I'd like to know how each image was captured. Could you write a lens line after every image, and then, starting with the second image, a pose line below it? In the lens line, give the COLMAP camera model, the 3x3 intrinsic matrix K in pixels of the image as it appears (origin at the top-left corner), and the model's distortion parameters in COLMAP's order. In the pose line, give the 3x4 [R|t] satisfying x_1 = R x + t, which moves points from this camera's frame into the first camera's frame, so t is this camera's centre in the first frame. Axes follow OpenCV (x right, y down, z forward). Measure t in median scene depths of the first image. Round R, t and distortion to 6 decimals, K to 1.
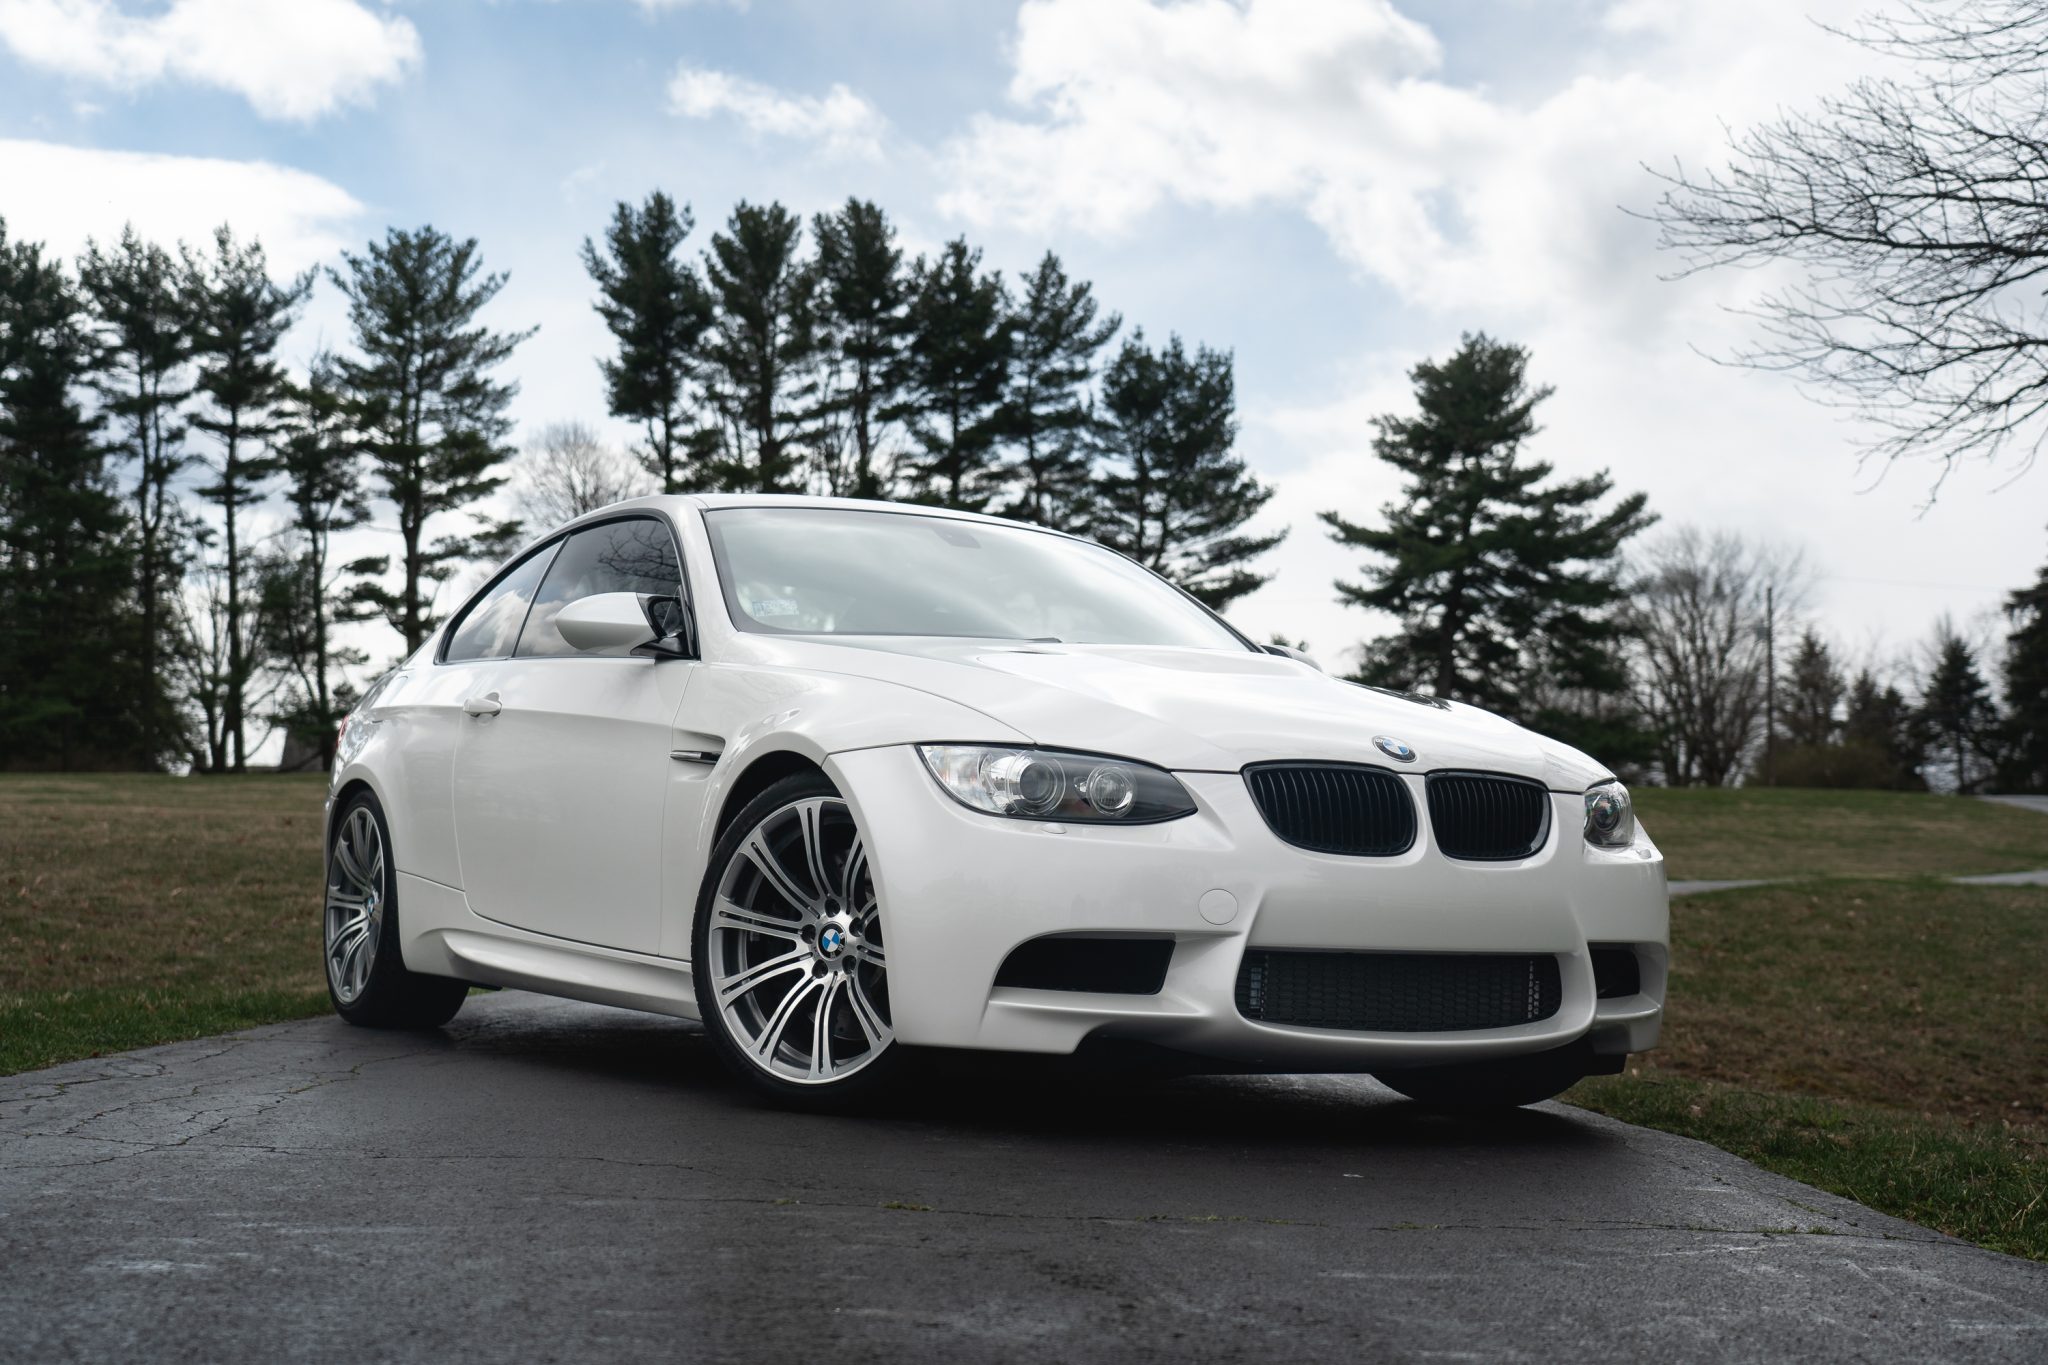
lens RADIAL K [[3068.2, 0, 964.7], [0, 3068.2, 693.8], [0, 0, 1]] dist [0.033890, 0.130146]
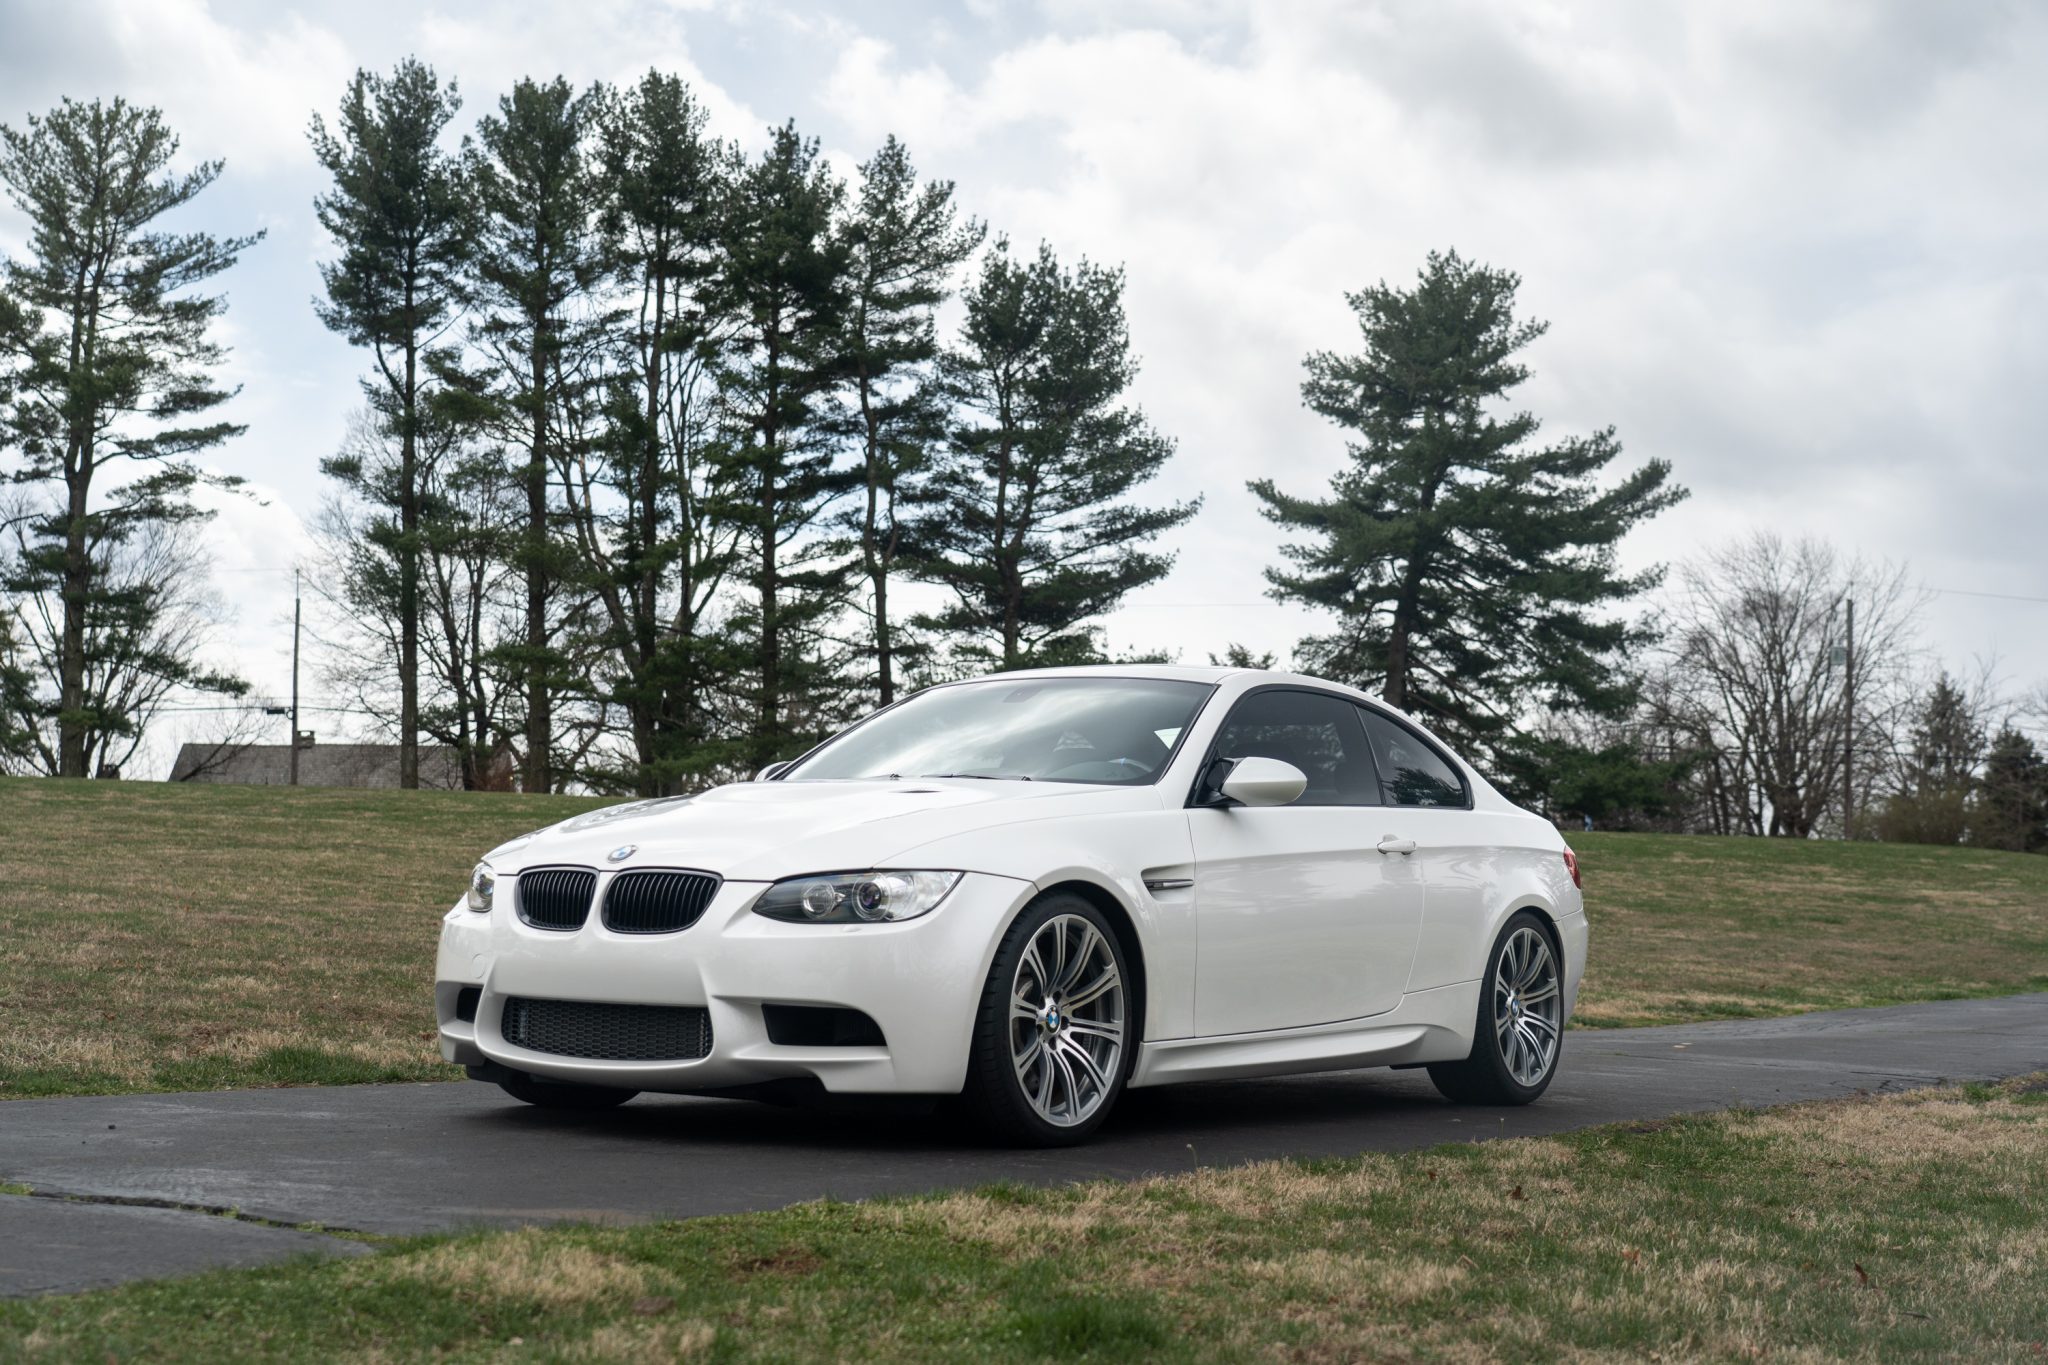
lens RADIAL K [[3068.2, 0, 964.7], [0, 3068.2, 693.8], [0, 0, 1]] dist [0.033890, 0.130146]
pose [[0.998495, 0.019592, -0.051230, 0.087672], [-0.020414, 0.999670, -0.015564, 0.009298], [0.050908, 0.016586, 0.998566, 0.219584]]
